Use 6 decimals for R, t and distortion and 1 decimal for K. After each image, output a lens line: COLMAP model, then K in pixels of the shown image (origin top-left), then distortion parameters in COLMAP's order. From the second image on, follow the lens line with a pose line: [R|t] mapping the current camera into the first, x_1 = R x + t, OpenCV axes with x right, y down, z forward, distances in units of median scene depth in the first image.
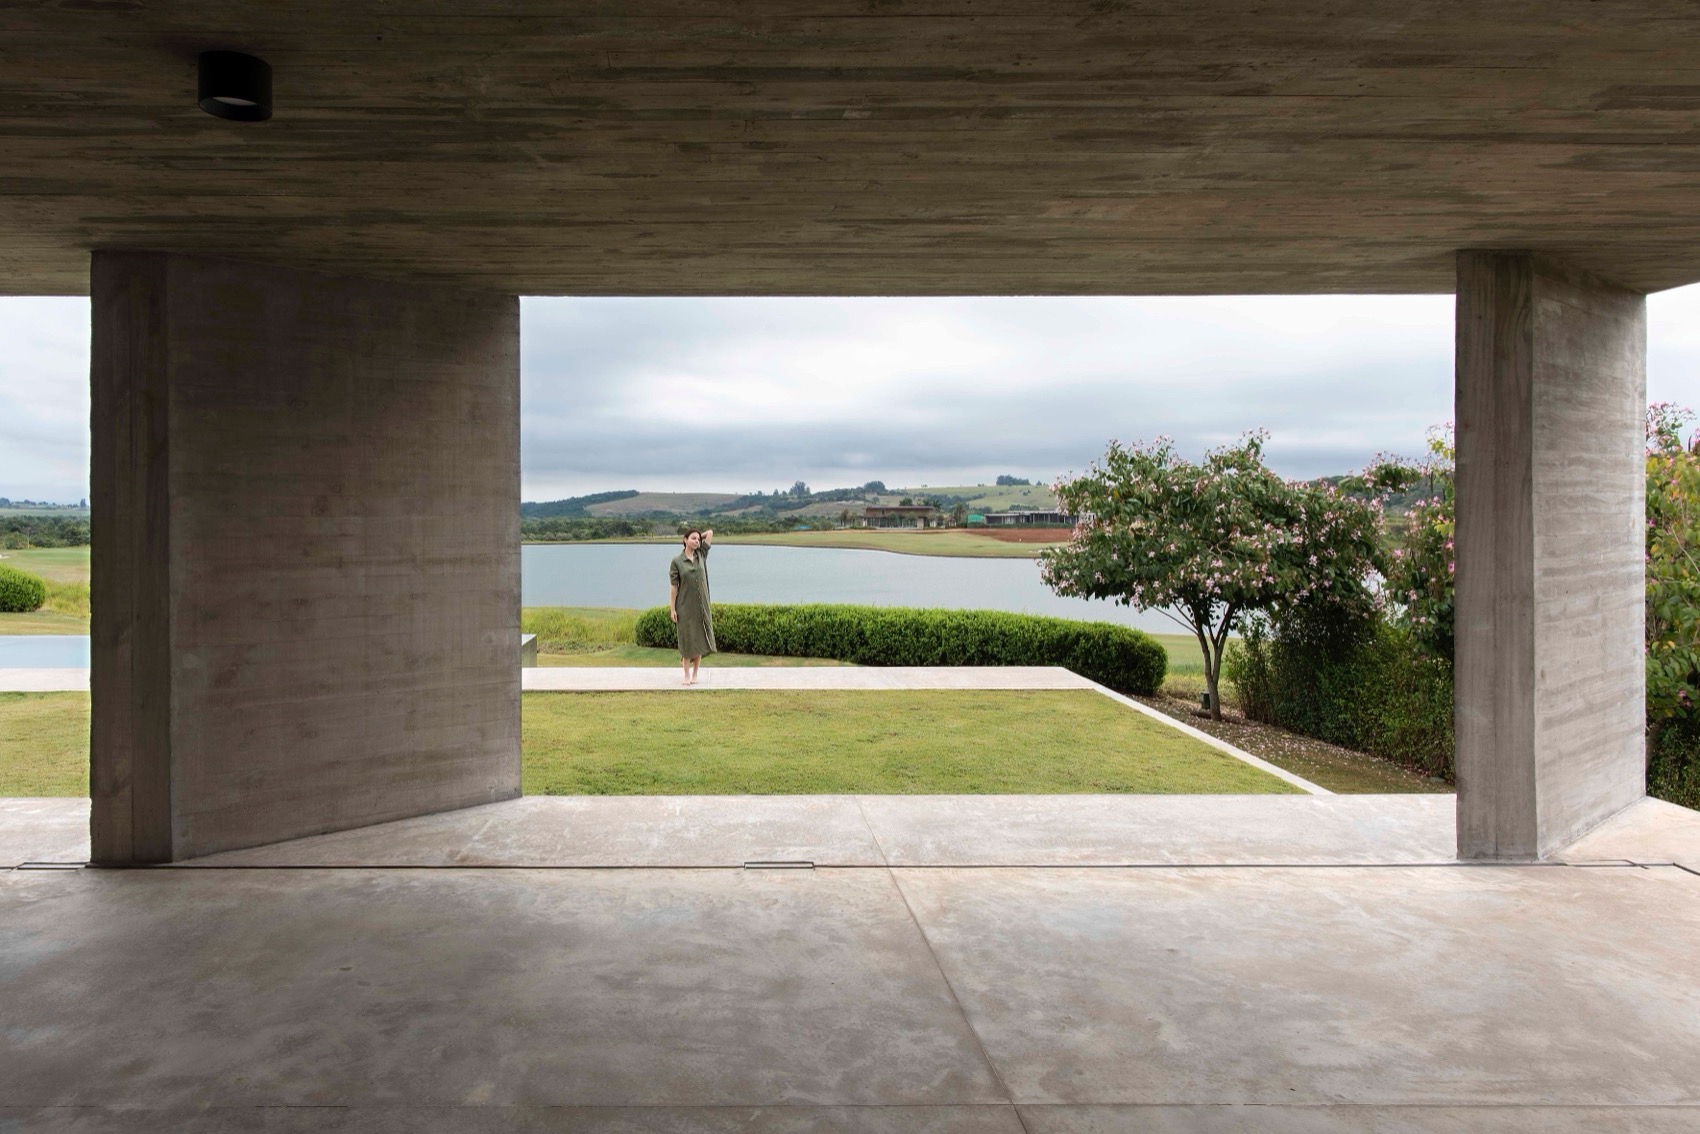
lens RADIAL K [[1030.6, 0, 842.5], [0, 1030.6, 535.0], [0, 0, 1]] dist [0.001044, -0.000891]
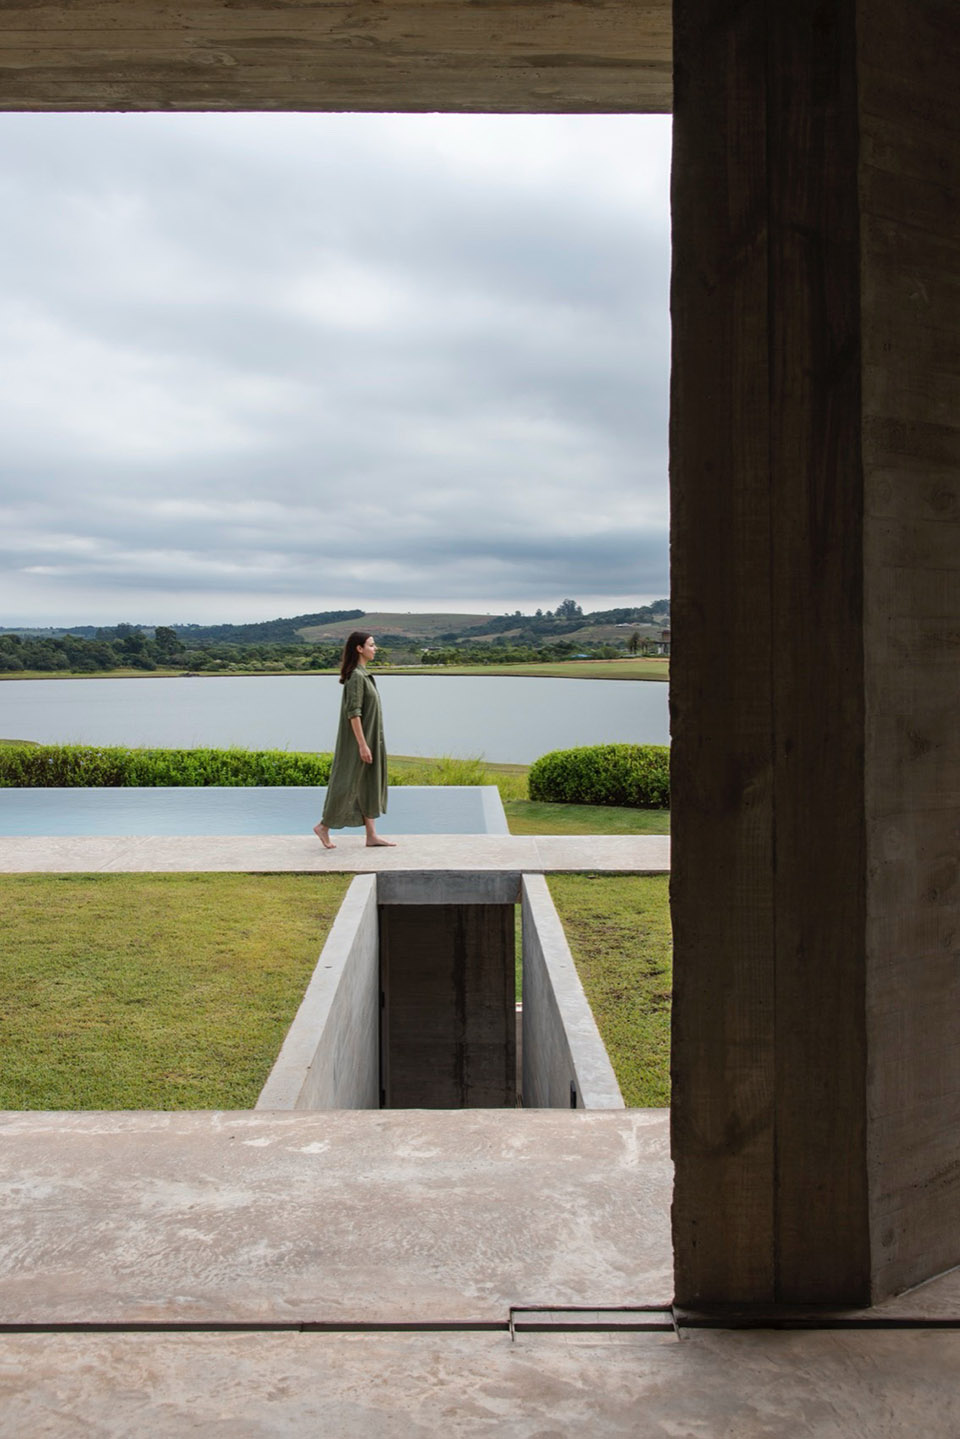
lens RADIAL K [[1154.5, 0, 479.9], [0, 1154.5, 675.6], [0, 0, 1]] dist [-0.002085, -0.003300]
pose [[0.999604, 0.003264, 0.027933, -0.139286], [-0.003273, 0.999995, 0.000256, 0.008491], [-0.027932, -0.000347, 0.999610, 0.086616]]
